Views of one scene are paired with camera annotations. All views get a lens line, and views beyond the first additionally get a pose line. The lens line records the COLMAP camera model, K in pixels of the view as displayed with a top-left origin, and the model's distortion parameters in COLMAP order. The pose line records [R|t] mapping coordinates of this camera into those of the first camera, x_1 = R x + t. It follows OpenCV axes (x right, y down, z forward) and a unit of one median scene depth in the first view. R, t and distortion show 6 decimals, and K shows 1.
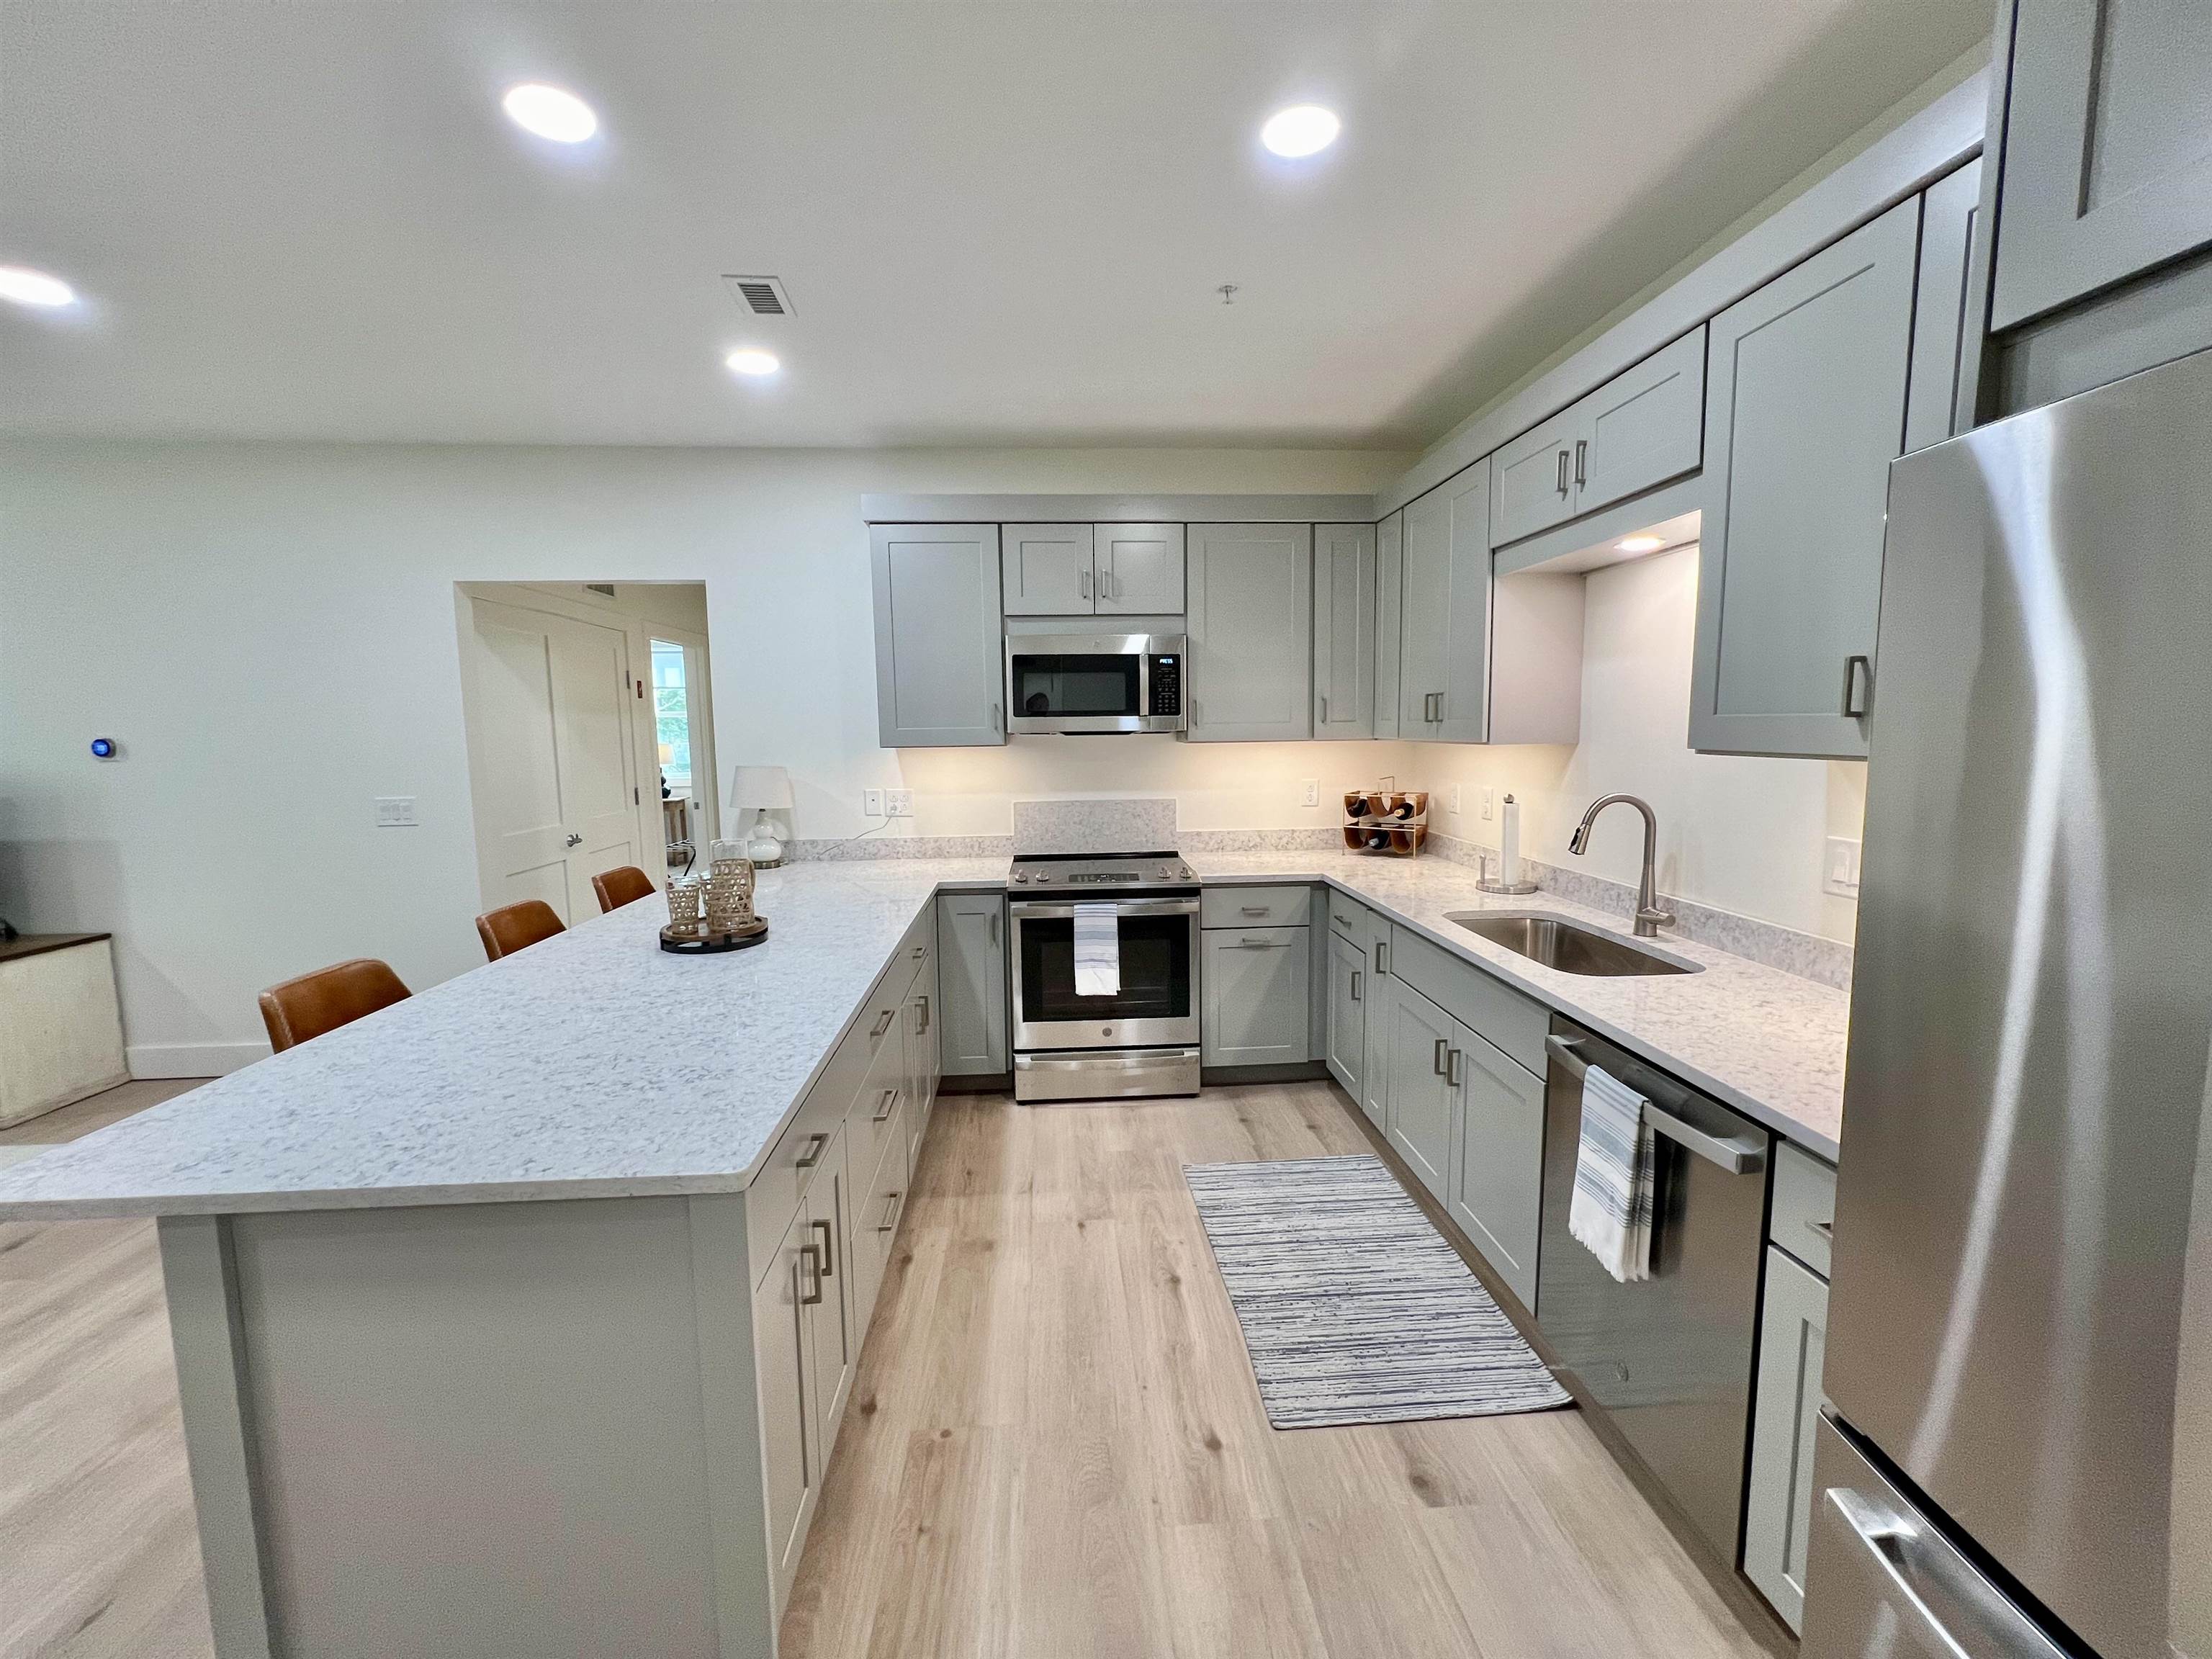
lens RADIAL K [[894.2, 0, 1080.6], [0, 894.2, 826.2], [0, 0, 1]] dist [-0.000865, -0.000065]
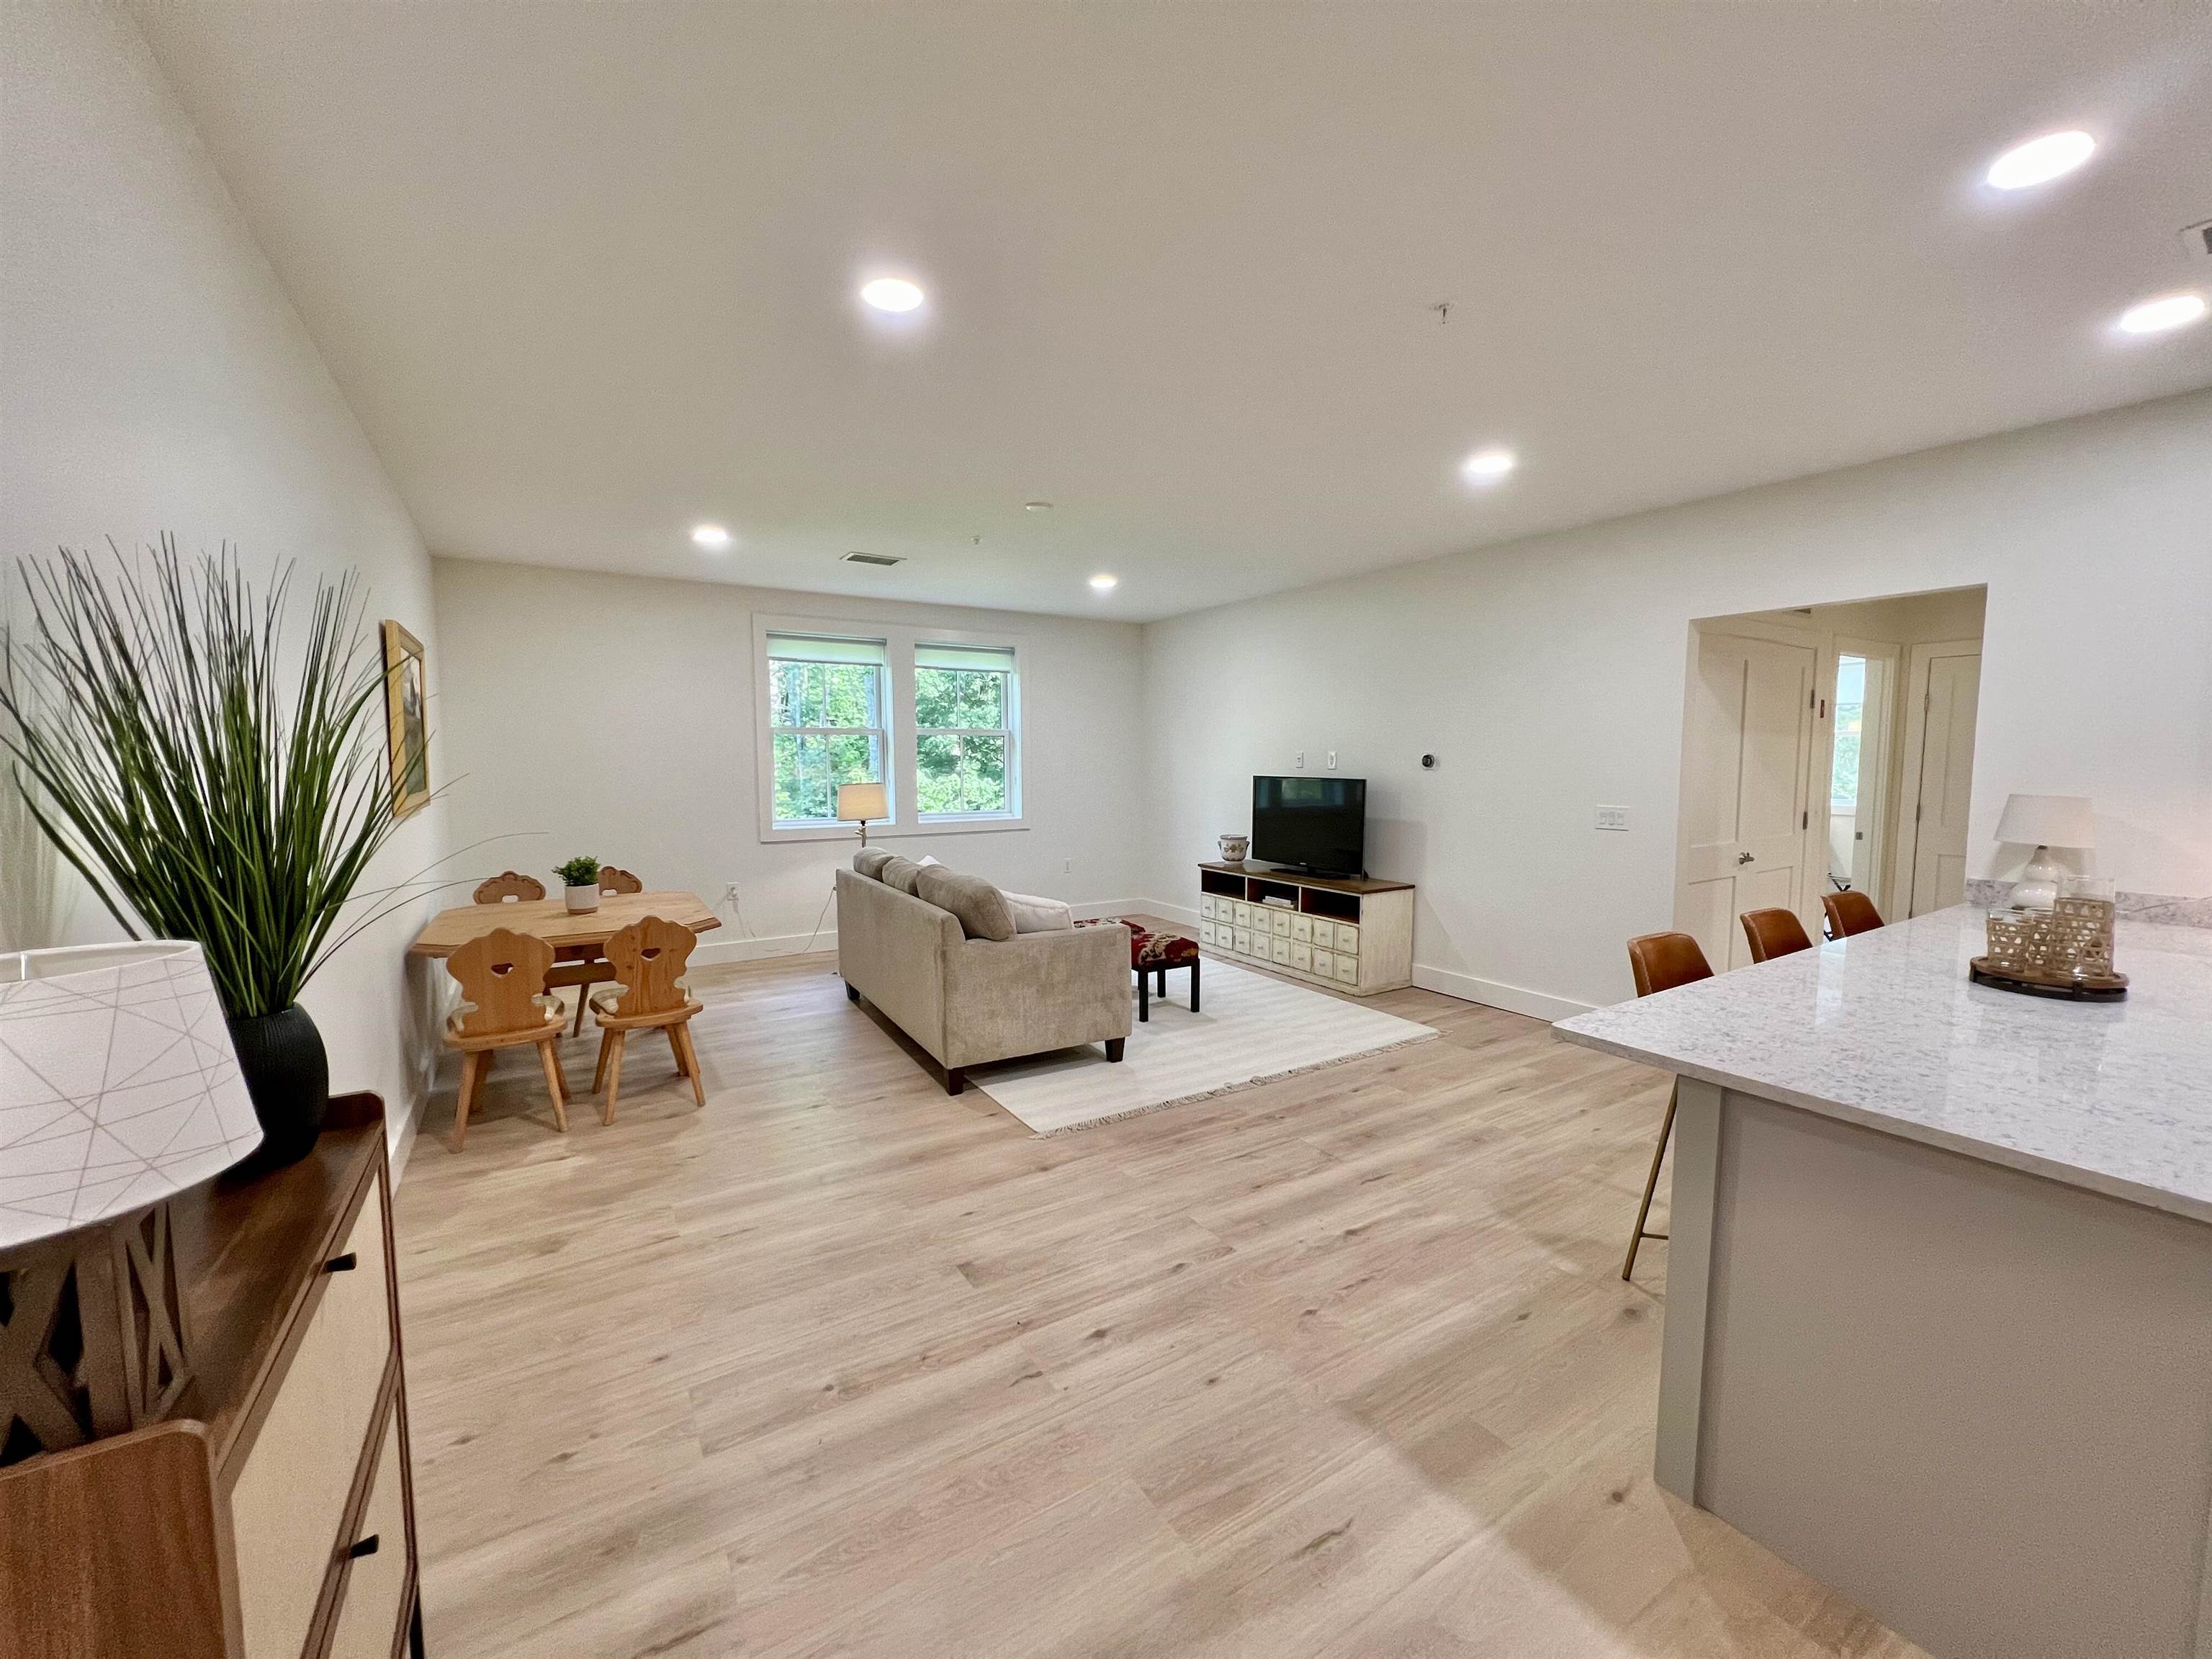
lens RADIAL K [[871.6, 0, 1106.0], [0, 871.6, 829.5], [0, 0, 1]] dist [-0.002031, 0.000054]
pose [[0.492697, 0.084749, -0.866064, -0.089278], [-0.099669, 0.994193, 0.040586, 0.021024], [0.864475, 0.066323, 0.498282, -0.182290]]
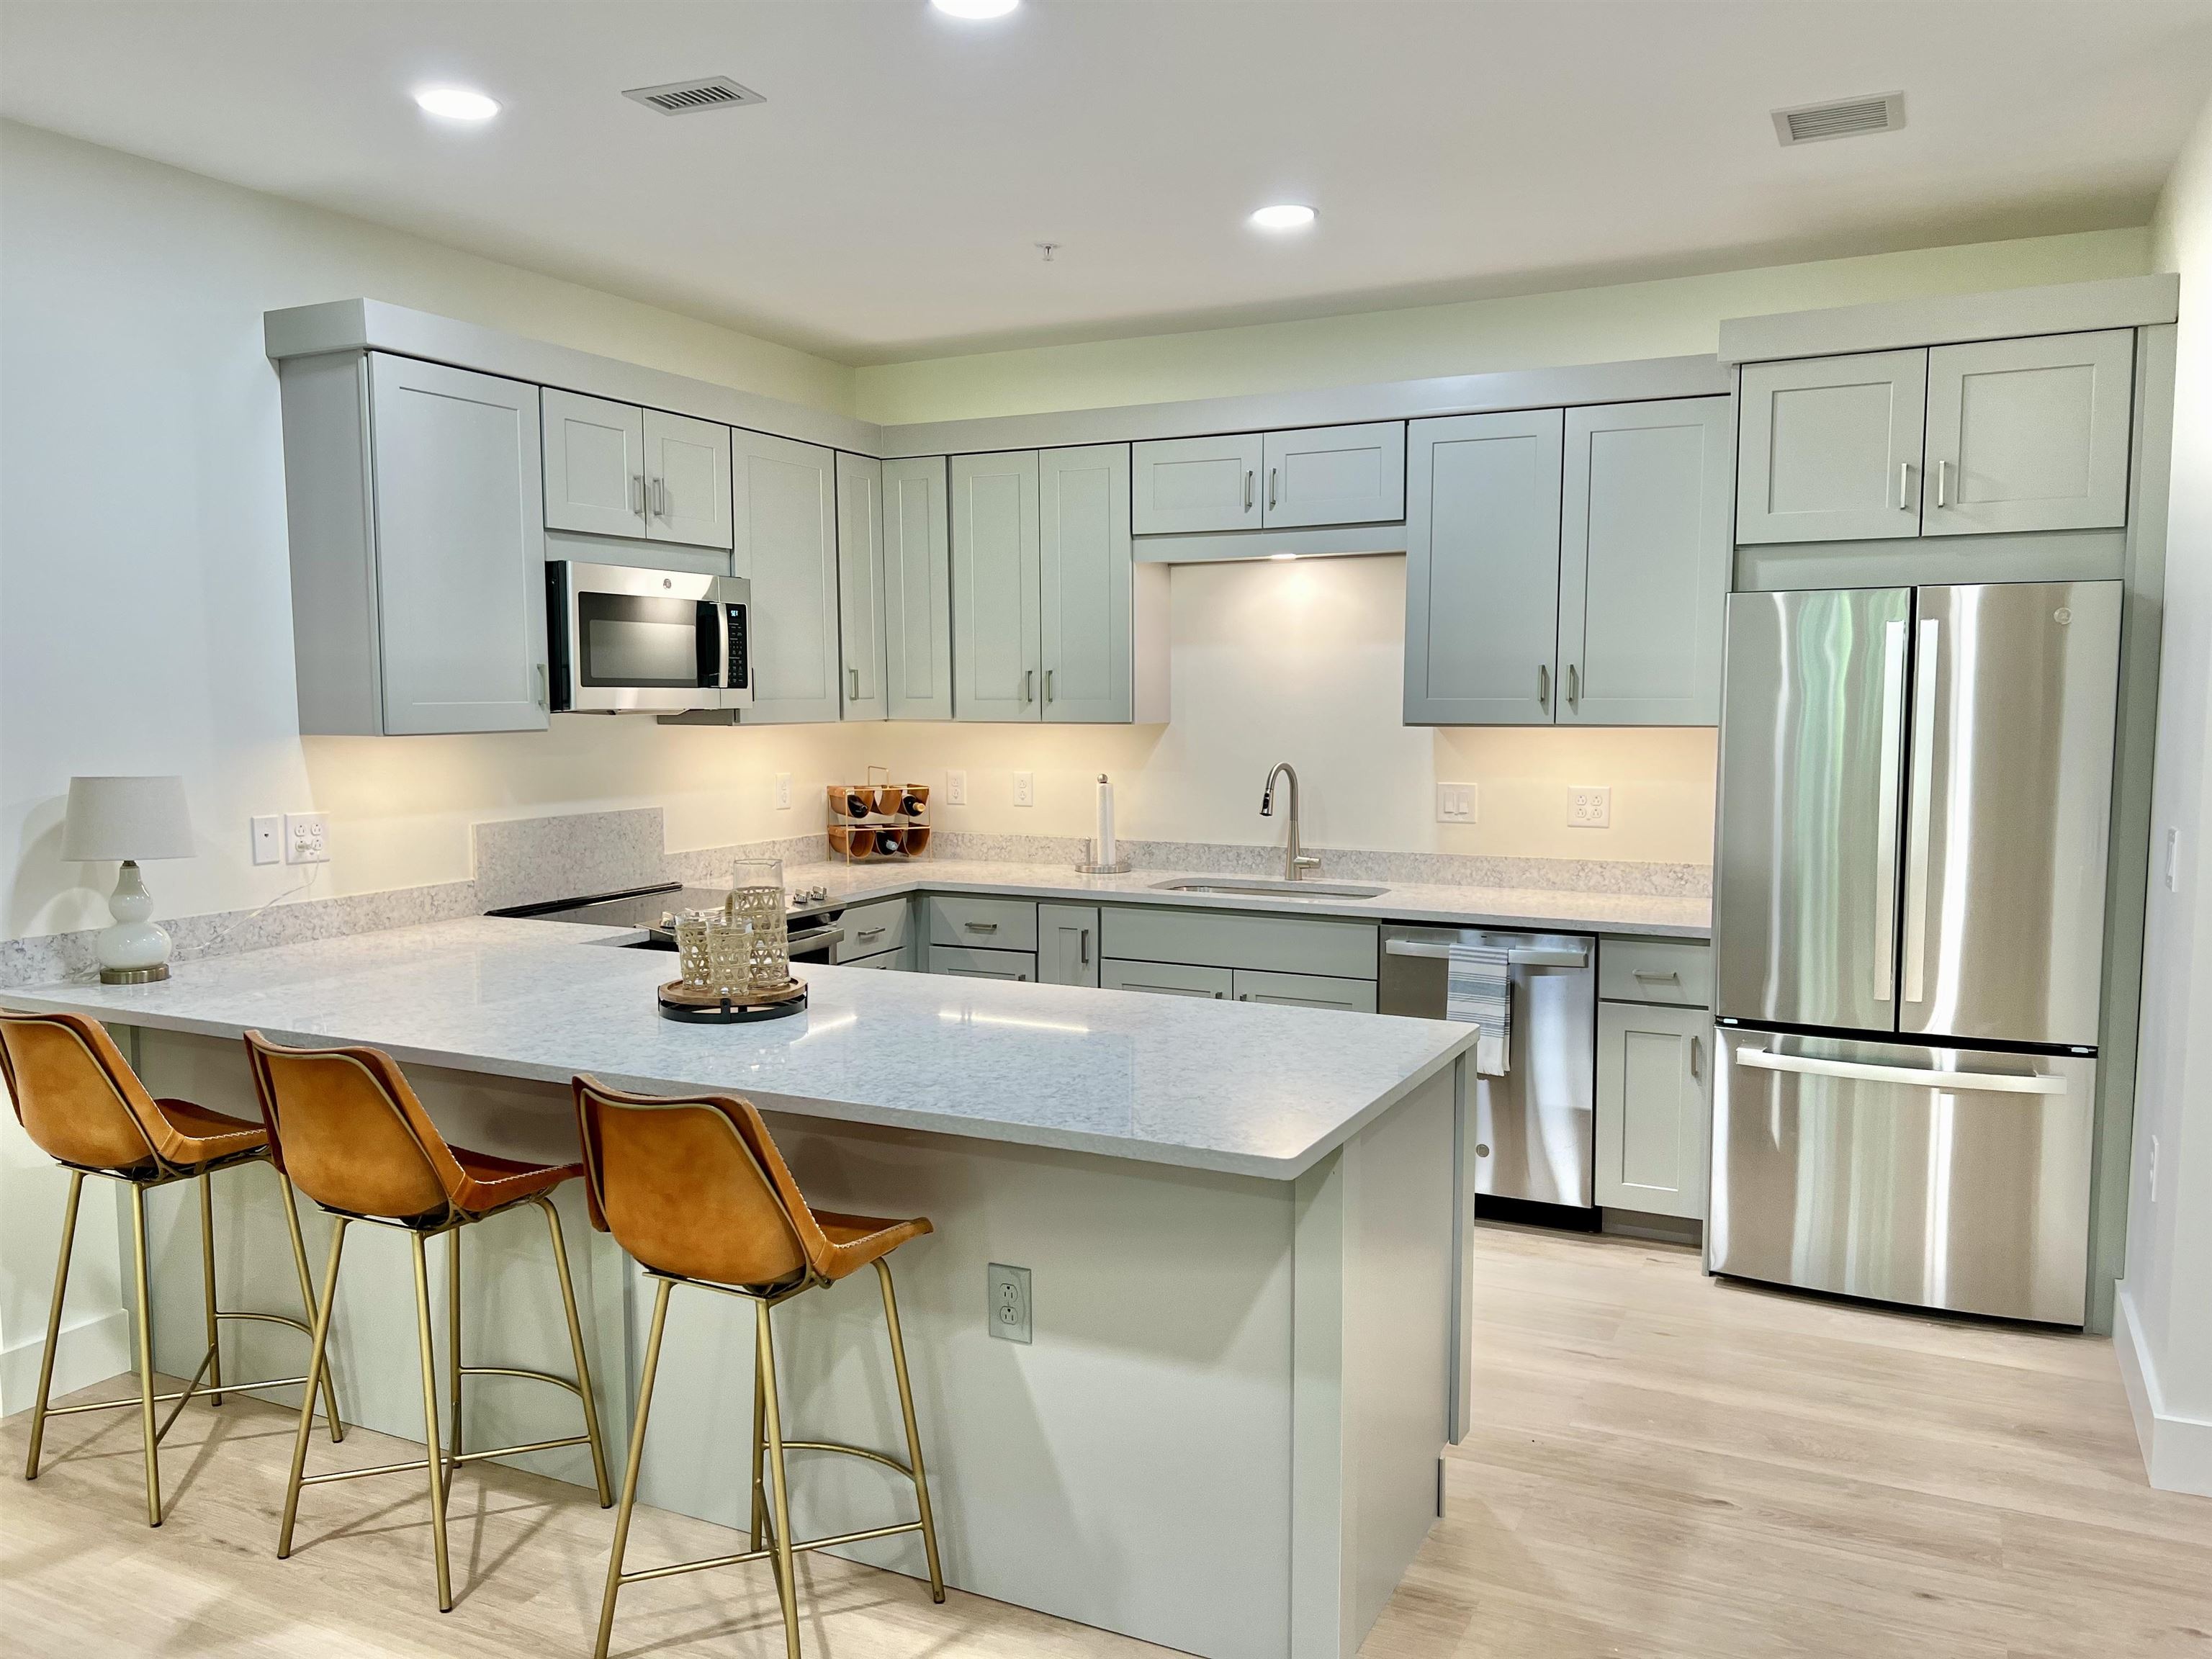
lens RADIAL K [[1715.1, 0, 1106.0], [0, 1715.1, 829.5], [0, 0, 1]] dist [0.065720, -0.000452]
pose [[0.487868, -0.058190, 0.870976, -0.985613], [0.092238, 0.995626, 0.014852, -0.001707], [-0.868030, 0.073092, 0.491102, 0.057138]]
